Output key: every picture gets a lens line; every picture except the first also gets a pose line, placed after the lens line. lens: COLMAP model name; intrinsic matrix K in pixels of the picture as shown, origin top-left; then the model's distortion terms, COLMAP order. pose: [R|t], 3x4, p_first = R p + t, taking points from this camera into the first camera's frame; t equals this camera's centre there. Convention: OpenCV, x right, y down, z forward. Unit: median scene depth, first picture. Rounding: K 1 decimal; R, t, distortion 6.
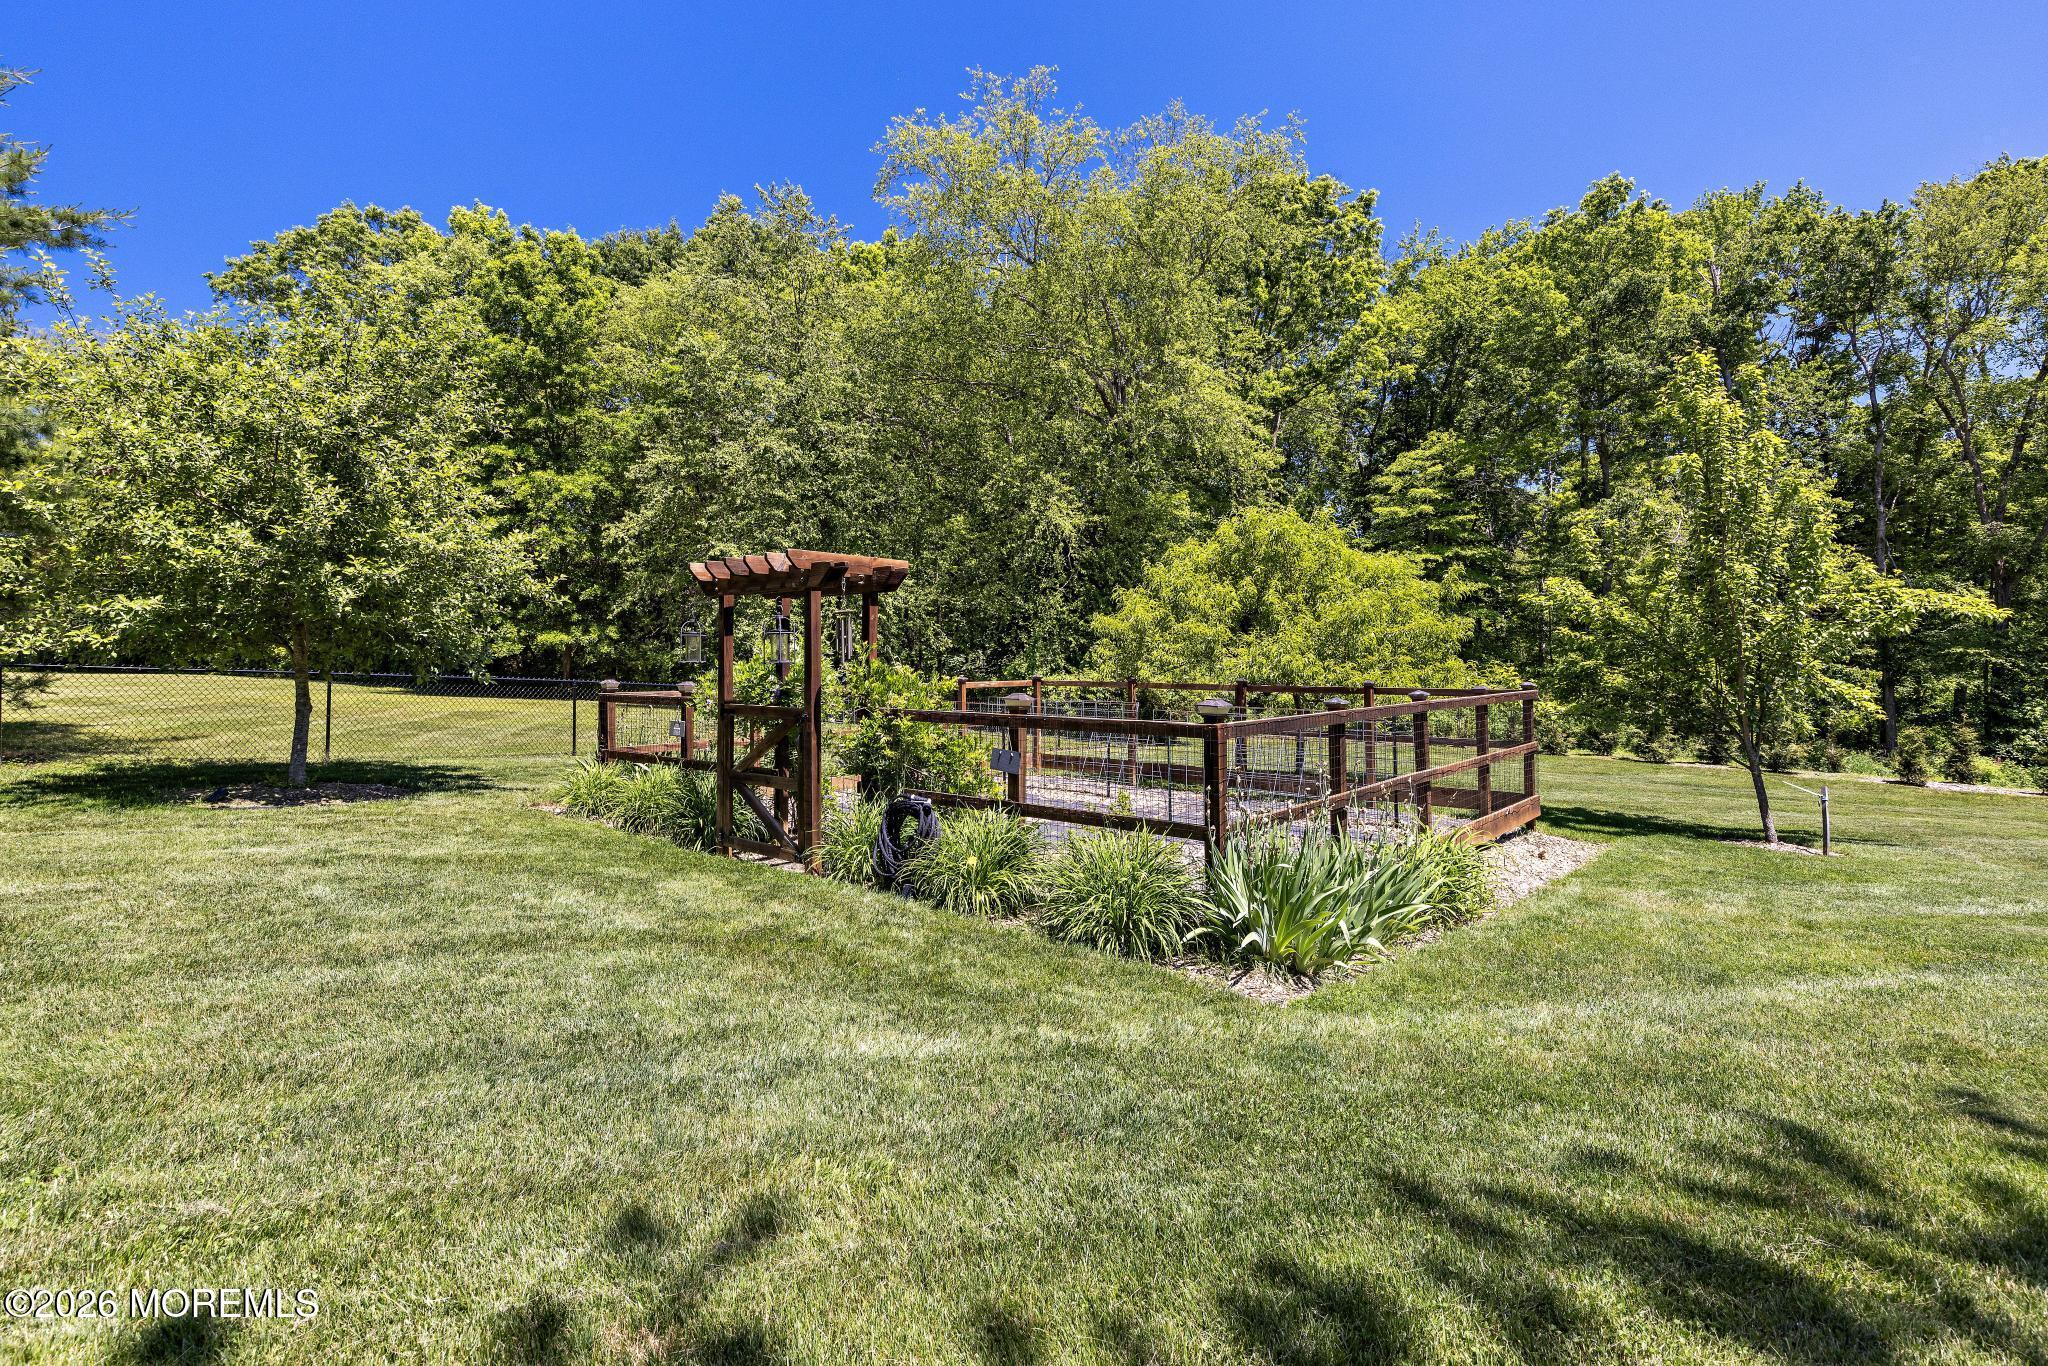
lens RADIAL K [[950.4, 0, 1024.0], [0, 950.4, 683.0], [0, 0, 1]] dist [-0.000460, 0.000092]
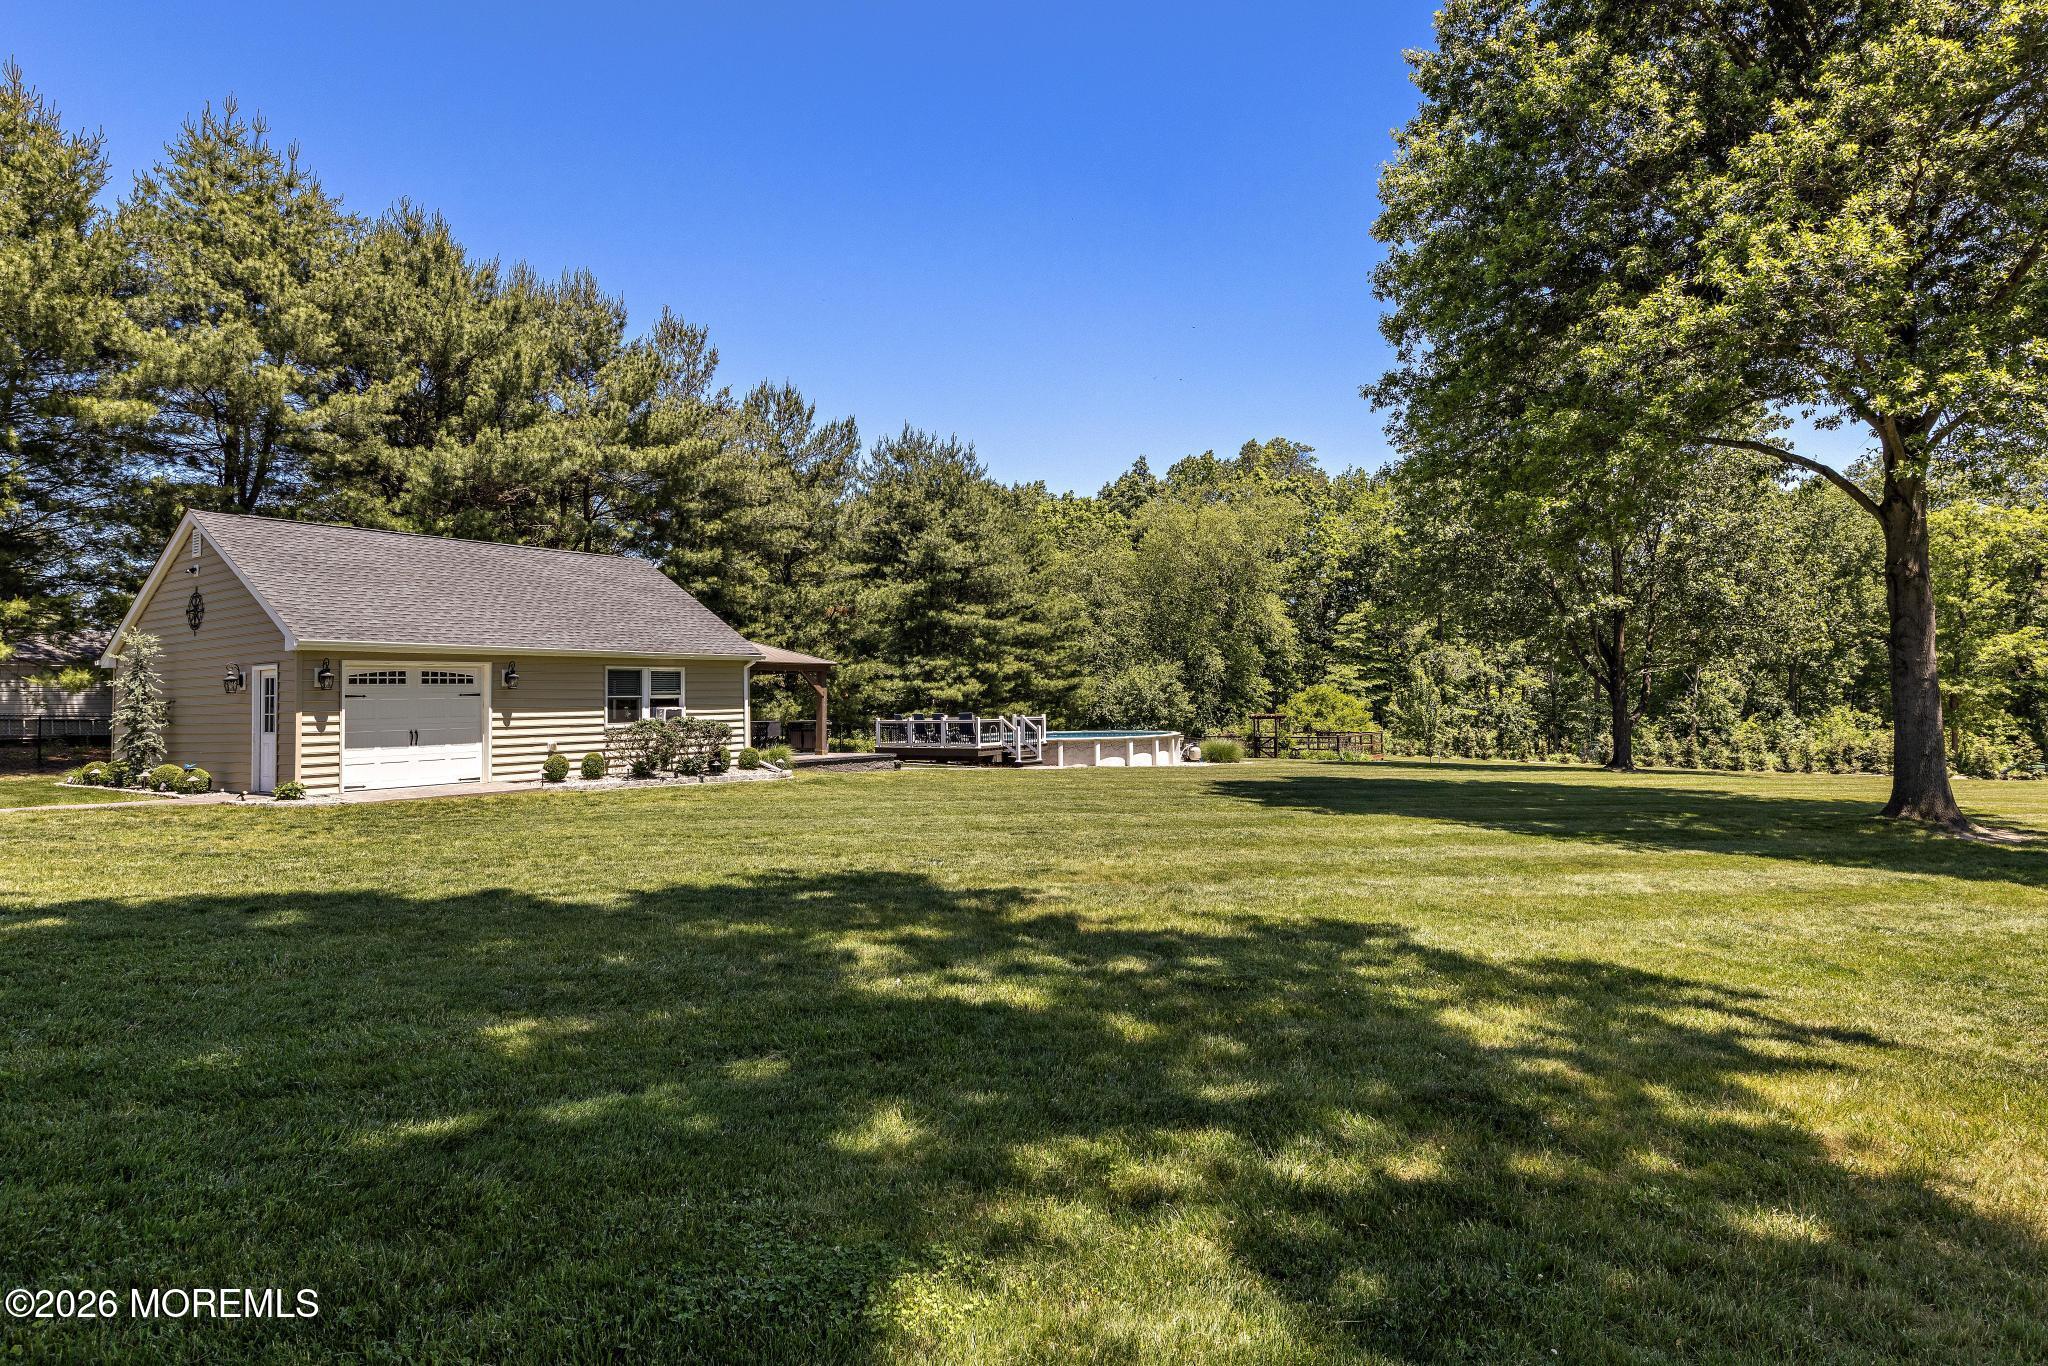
lens RADIAL K [[1127.3, 0, 1024.0], [0, 1127.3, 683.0], [0, 0, 1]] dist [0.000851, 0.000070]
pose [[0.993830, 0.002177, 0.110893, -0.614762], [0.002411, 0.999147, -0.041228, -0.003650], [-0.110888, 0.041241, 0.992977, -1.447692]]
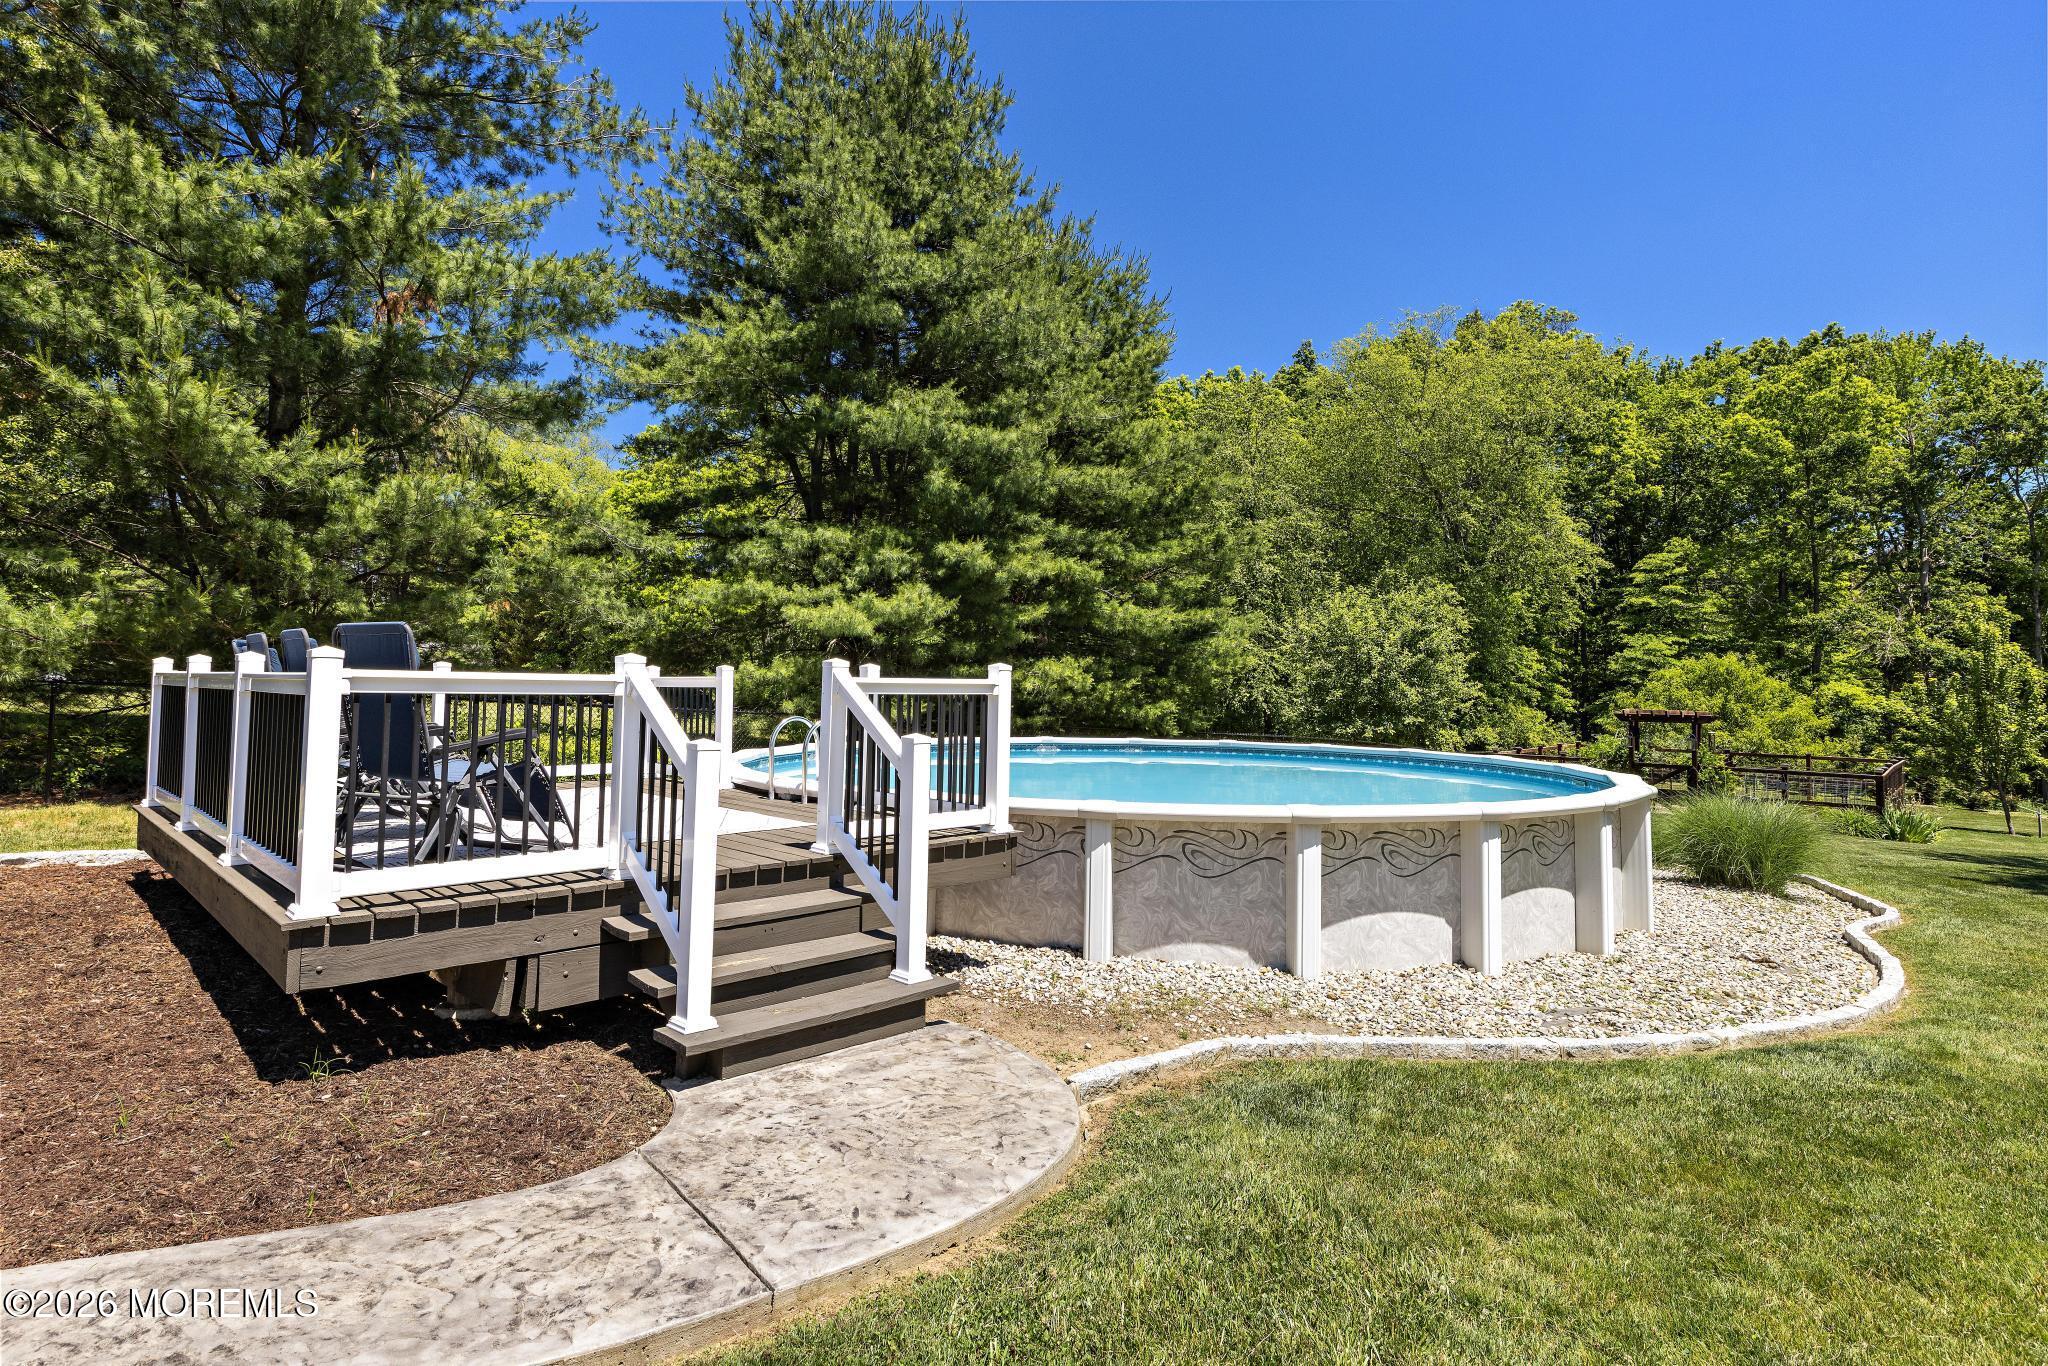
lens RADIAL K [[1074.7, 0, 1029.2], [0, 1074.7, 649.9], [0, 0, 1]] dist [-0.002572, -0.000601]
pose [[0.999363, 0.033613, -0.012009, -0.454389], [-0.034246, 0.997776, -0.057178, -0.010866], [0.010061, 0.057553, 0.998292, -0.463952]]
